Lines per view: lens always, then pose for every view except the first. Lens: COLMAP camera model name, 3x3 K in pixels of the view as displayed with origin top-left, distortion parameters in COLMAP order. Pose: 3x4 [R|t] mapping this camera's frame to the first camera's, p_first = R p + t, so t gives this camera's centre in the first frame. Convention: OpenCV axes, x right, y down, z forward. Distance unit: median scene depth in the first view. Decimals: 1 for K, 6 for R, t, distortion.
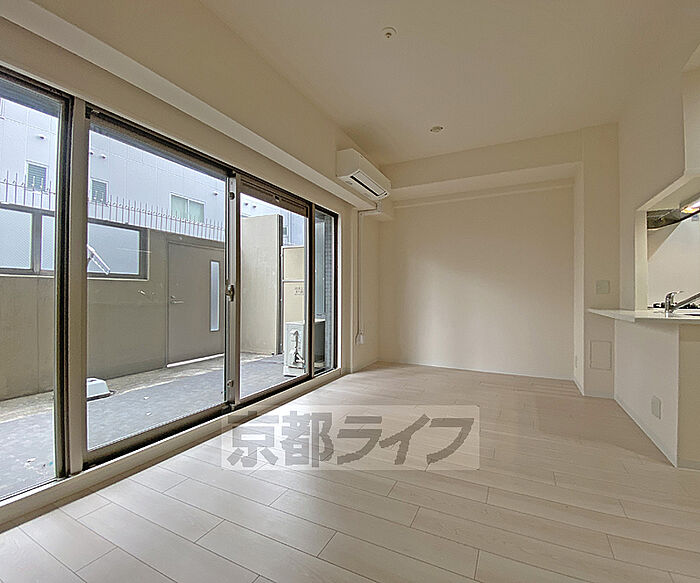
lens RADIAL K [[312.7, 0, 376.5], [0, 312.7, 291.5], [0, 0, 1]] dist [0.034176, -0.000219]
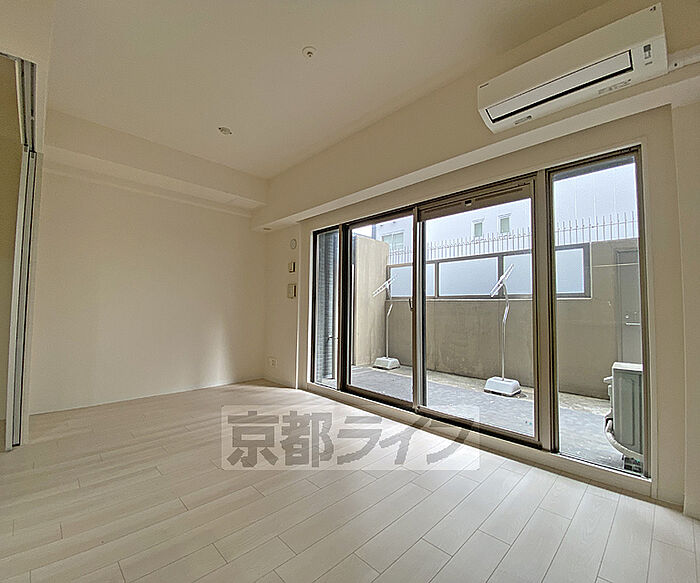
lens RADIAL K [[316.6, 0, 338.6], [0, 316.6, 291.4], [0, 0, 1]] dist [0.023644, -0.021905]
pose [[-0.379993, -0.054609, -0.923376, 0.534152], [-0.008935, 0.998426, -0.055370, 0.002311], [0.924946, -0.012790, -0.379883, 0.856779]]
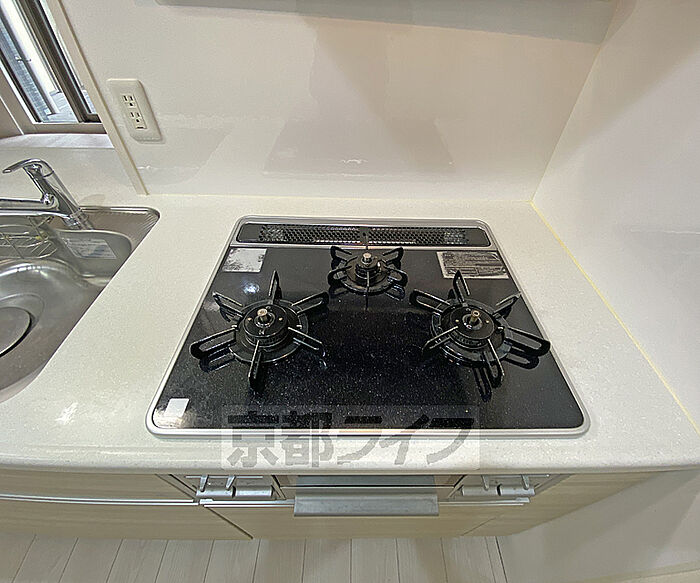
lens RADIAL K [[321.0, 0, 350.0], [0, 321.0, 291.5], [0, 0, 1]] dist [0.003086, -0.009489]
pose [[0.407702, 0.652044, -0.639233, 0.920058], [-0.011872, 0.703783, 0.710316, -0.088721], [0.913038, -0.282008, 0.294674, 0.786543]]
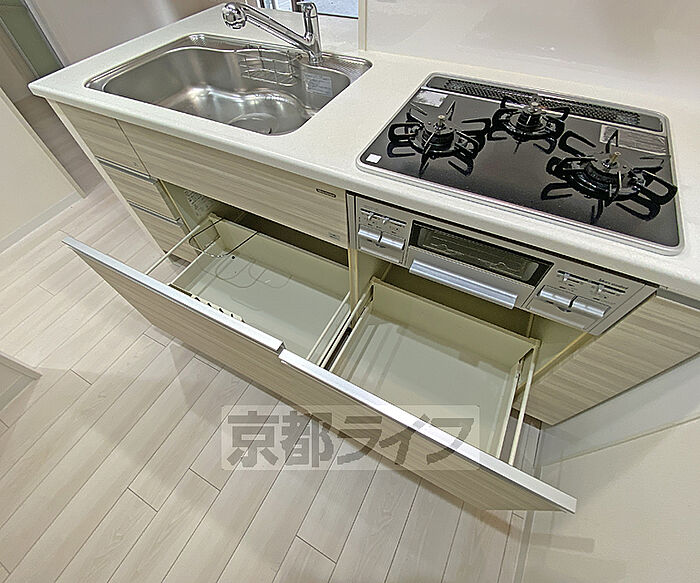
lens RADIAL K [[316.6, 0, 338.6], [0, 316.6, 291.4], [0, 0, 1]] dist [0.023644, -0.021905]
pose [[-0.073556, 0.808874, -0.583363, 1.031771], [0.055491, 0.587361, 0.807420, -0.080755], [0.995746, 0.027019, -0.088089, 0.745760]]
